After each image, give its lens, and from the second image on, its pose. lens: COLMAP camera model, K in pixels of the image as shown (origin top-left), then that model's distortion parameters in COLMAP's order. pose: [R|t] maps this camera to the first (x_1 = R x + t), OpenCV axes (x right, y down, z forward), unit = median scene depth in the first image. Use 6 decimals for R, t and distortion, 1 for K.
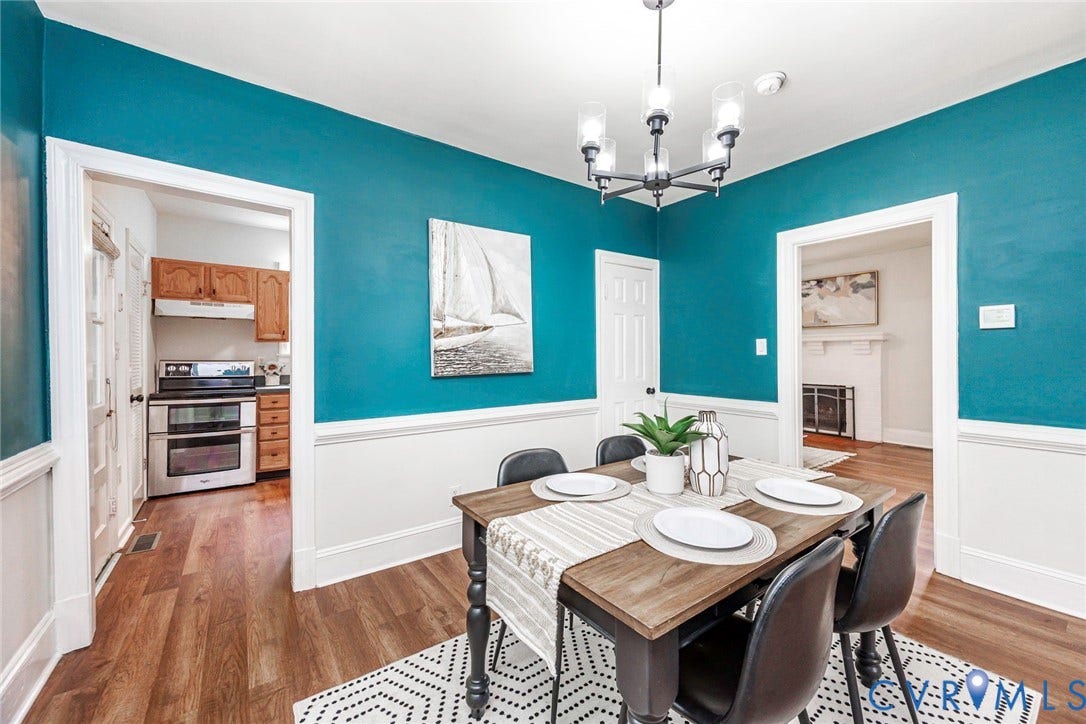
lens RADIAL K [[422.8, 0, 547.0], [0, 422.8, 357.8], [0, 0, 1]] dist [-0.001791, 0.000112]
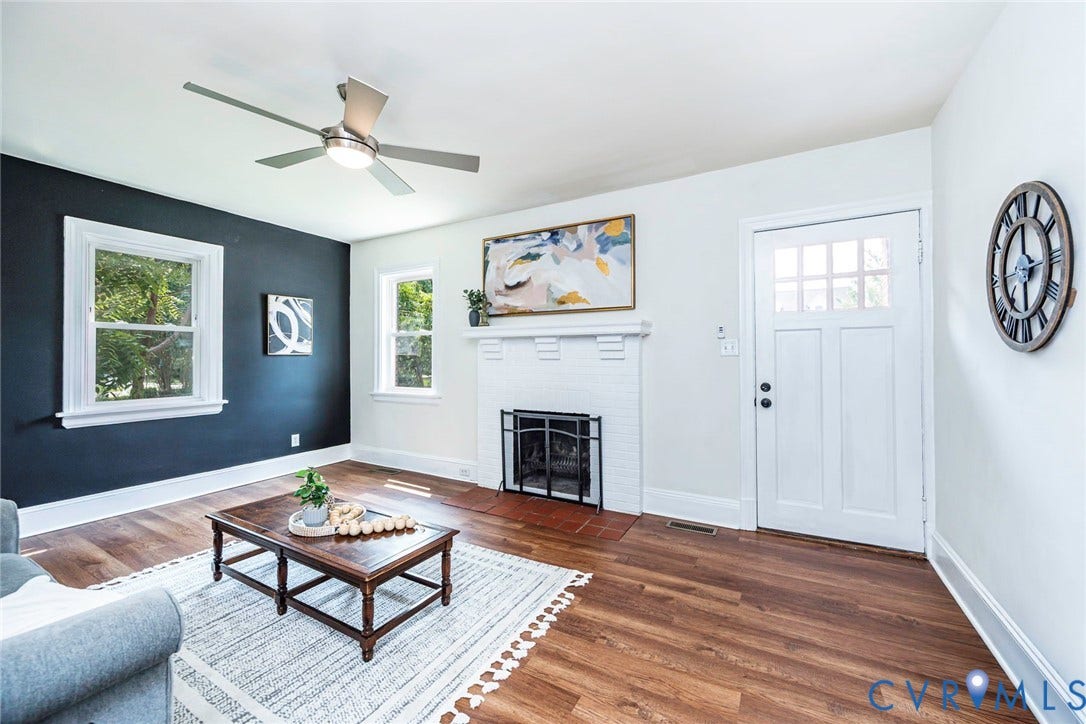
lens RADIAL K [[422.8, 0, 543.3], [0, 422.8, 360.5], [0, 0, 1]] dist [-0.001791, 0.000112]
pose [[0.911880, -0.002127, 0.410451, 0.415782], [0.001223, 0.999996, 0.002464, -0.007884], [-0.410454, -0.001744, 0.911880, 0.505088]]
